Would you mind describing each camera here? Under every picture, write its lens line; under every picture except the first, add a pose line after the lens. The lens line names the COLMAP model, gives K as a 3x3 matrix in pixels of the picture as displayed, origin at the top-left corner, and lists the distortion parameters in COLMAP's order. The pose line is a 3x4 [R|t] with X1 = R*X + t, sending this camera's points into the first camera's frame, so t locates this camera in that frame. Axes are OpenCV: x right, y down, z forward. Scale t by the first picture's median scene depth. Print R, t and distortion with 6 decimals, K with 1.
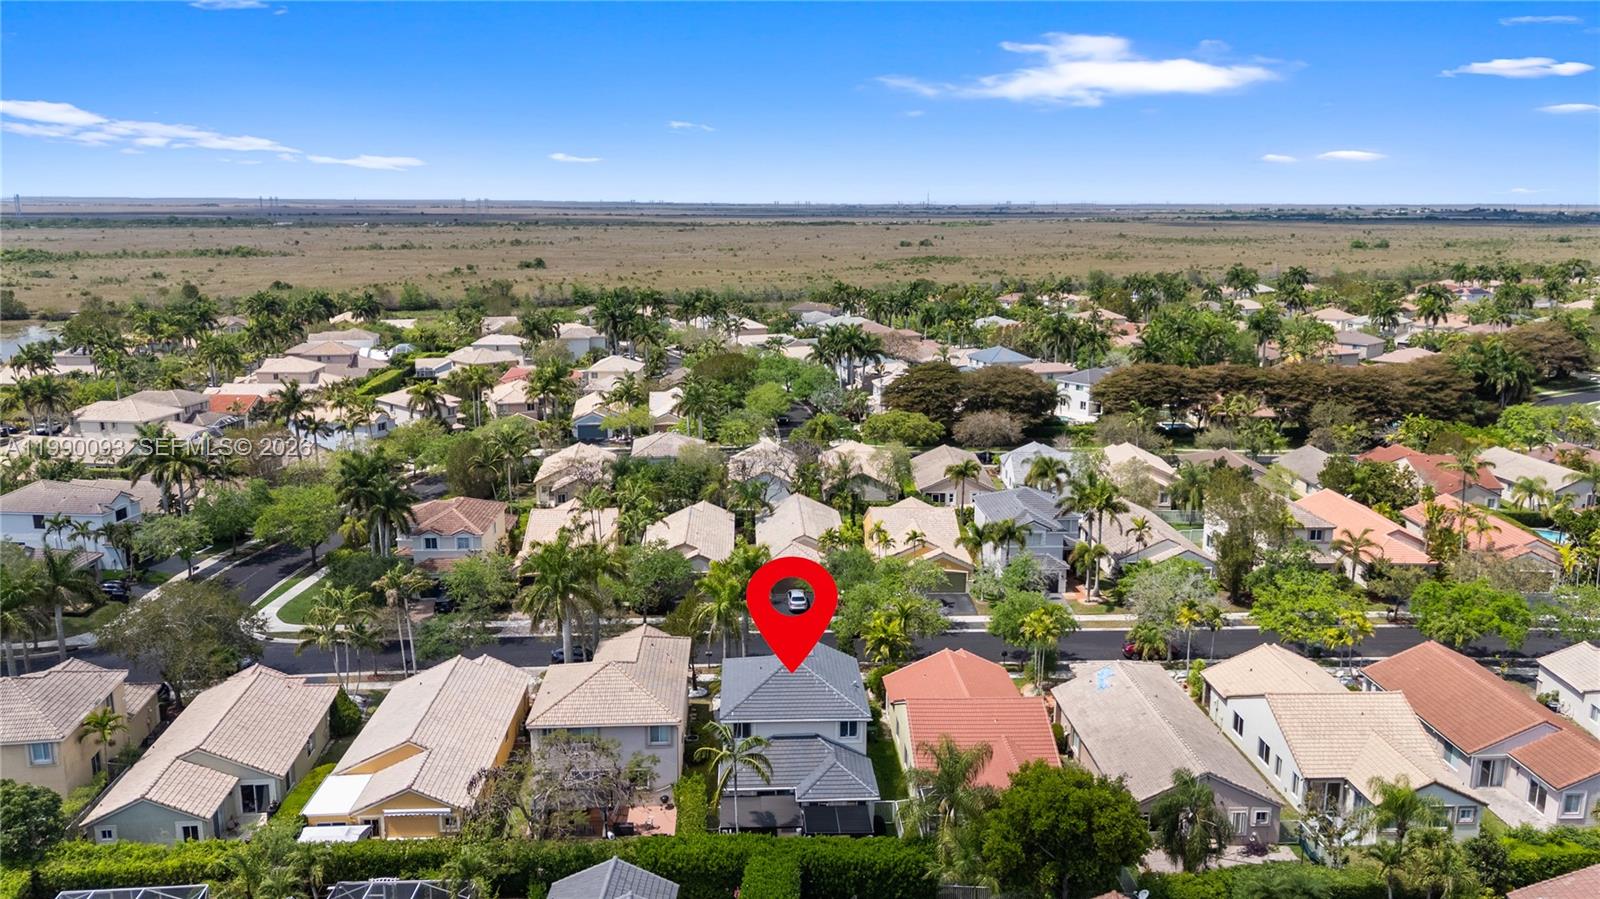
lens RADIAL K [[1197.6, 0, 800.7], [0, 1197.6, 446.4], [0, 0, 1]] dist [0.040509, -0.003845]
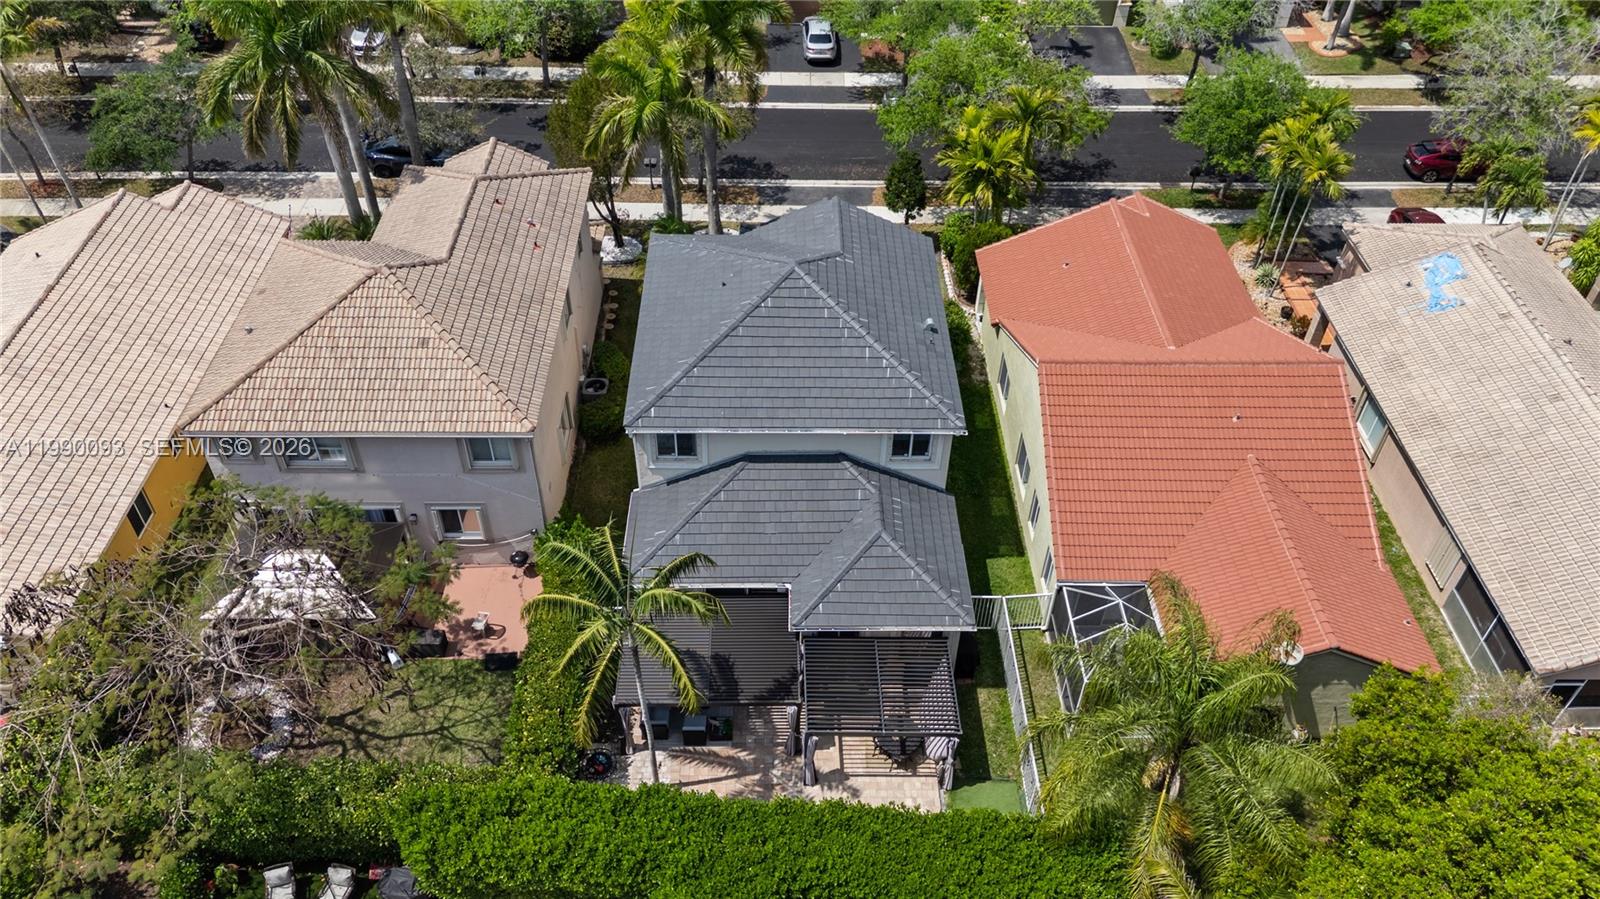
lens RADIAL K [[1197.6, 0, 793.3], [0, 1197.6, 449.2], [0, 0, 1]] dist [0.040509, -0.003845]
pose [[0.999218, 0.034764, -0.018853, 0.003333], [-0.020317, 0.860245, 0.509475, 0.006754], [0.033930, -0.508694, 0.860279, 0.505749]]
